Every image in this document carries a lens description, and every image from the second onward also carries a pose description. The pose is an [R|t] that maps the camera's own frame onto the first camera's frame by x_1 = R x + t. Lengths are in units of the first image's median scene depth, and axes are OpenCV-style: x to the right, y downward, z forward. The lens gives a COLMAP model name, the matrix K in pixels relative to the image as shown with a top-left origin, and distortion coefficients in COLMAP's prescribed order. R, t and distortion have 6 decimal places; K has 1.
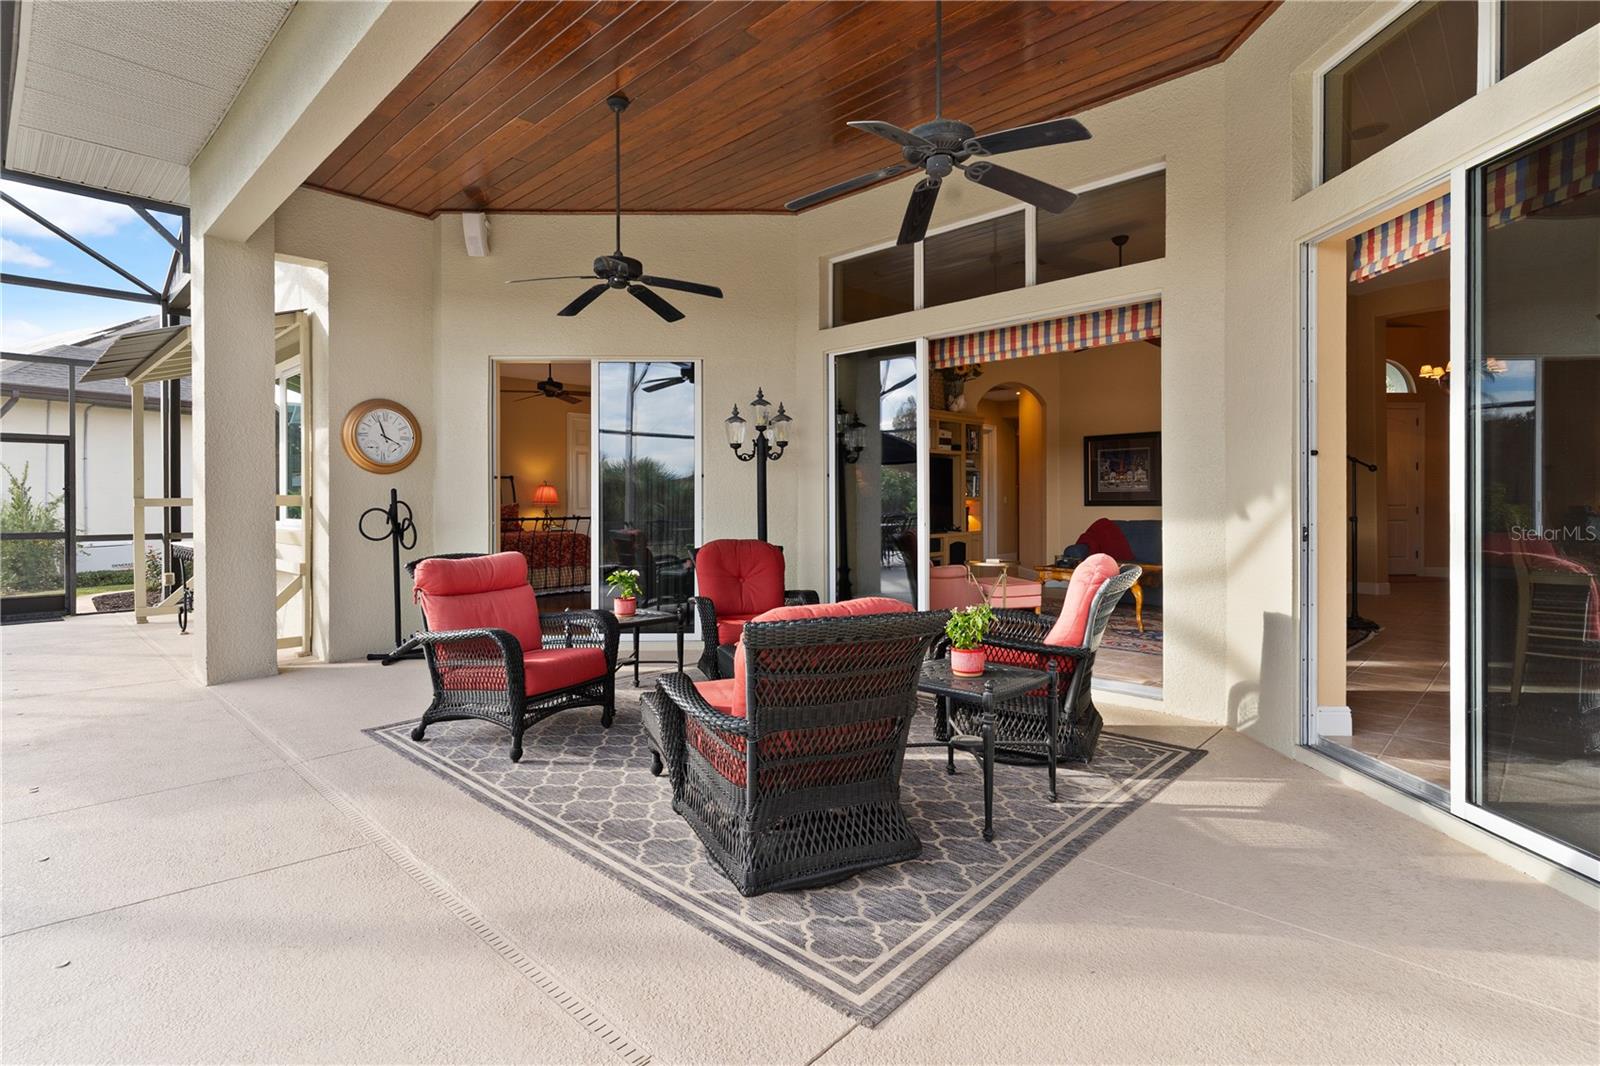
lens RADIAL K [[785.1, 0, 795.4], [0, 785.1, 505.5], [0, 0, 1]] dist [0.002617, 0.000028]
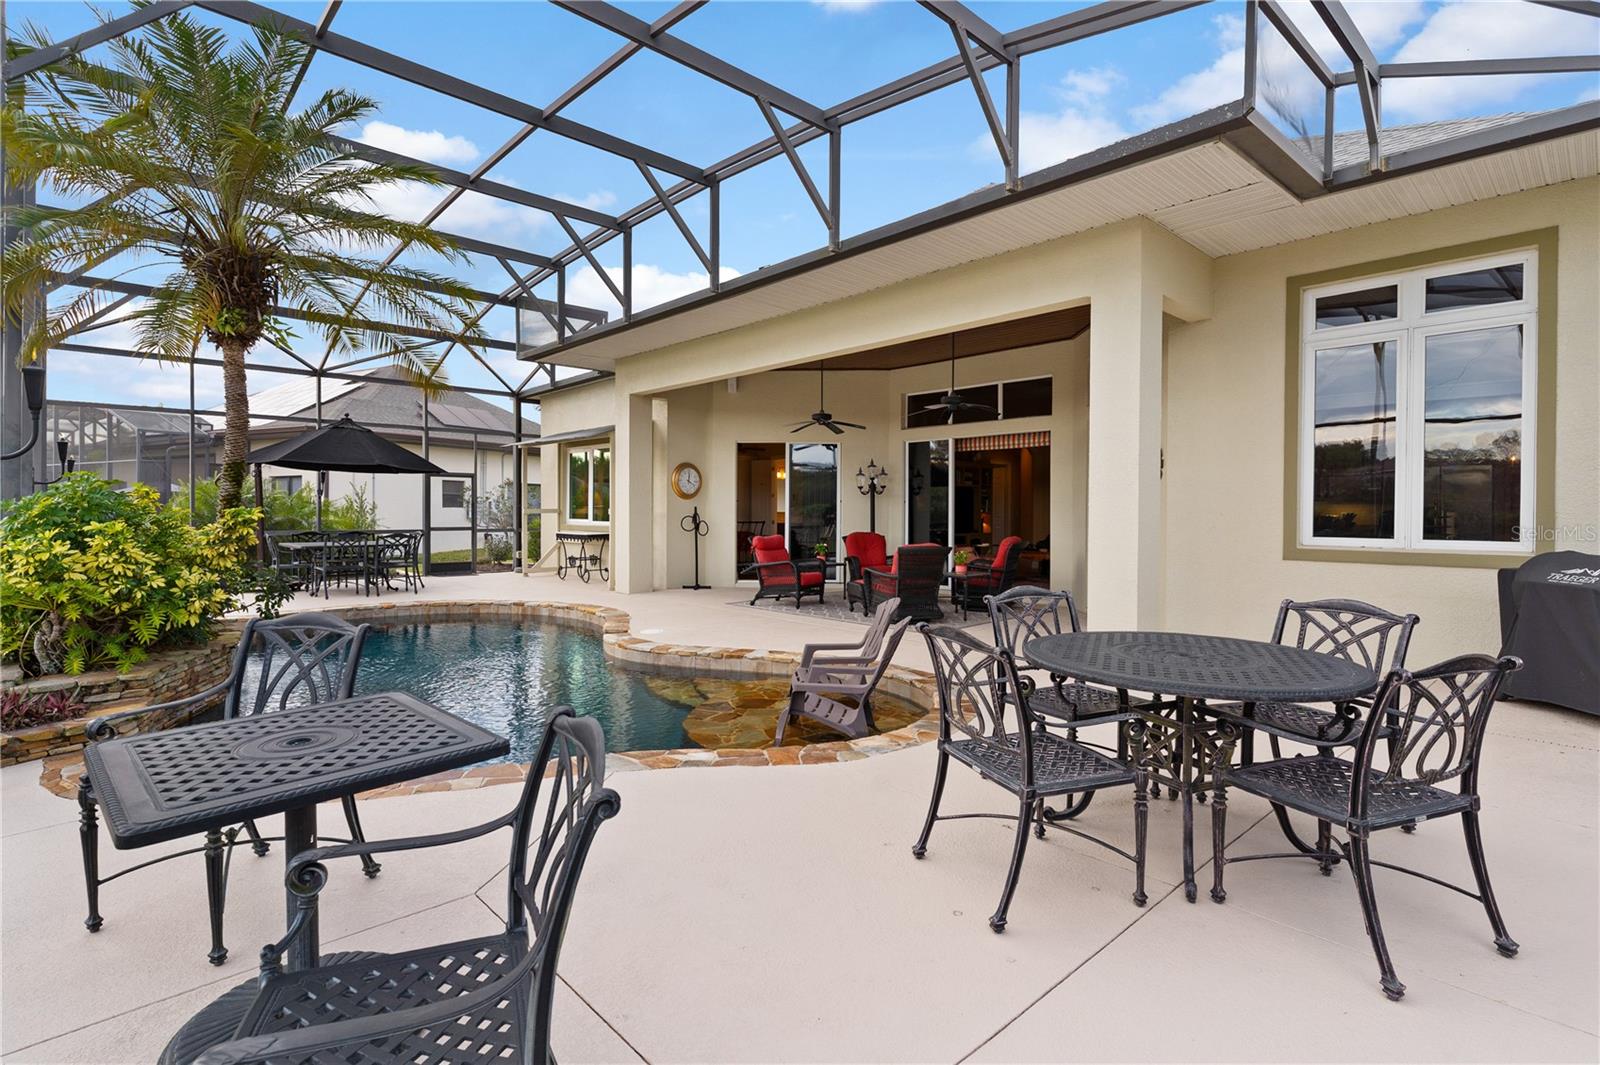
lens RADIAL K [[777.1, 0, 799.0], [0, 777.1, 527.0], [0, 0, 1]] dist [0.004839, 0.000188]
pose [[0.998393, 0.009059, -0.055945, -0.120133], [-0.008128, 0.999825, 0.016856, -0.004596], [0.056088, -0.016374, 0.998292, -1.037392]]
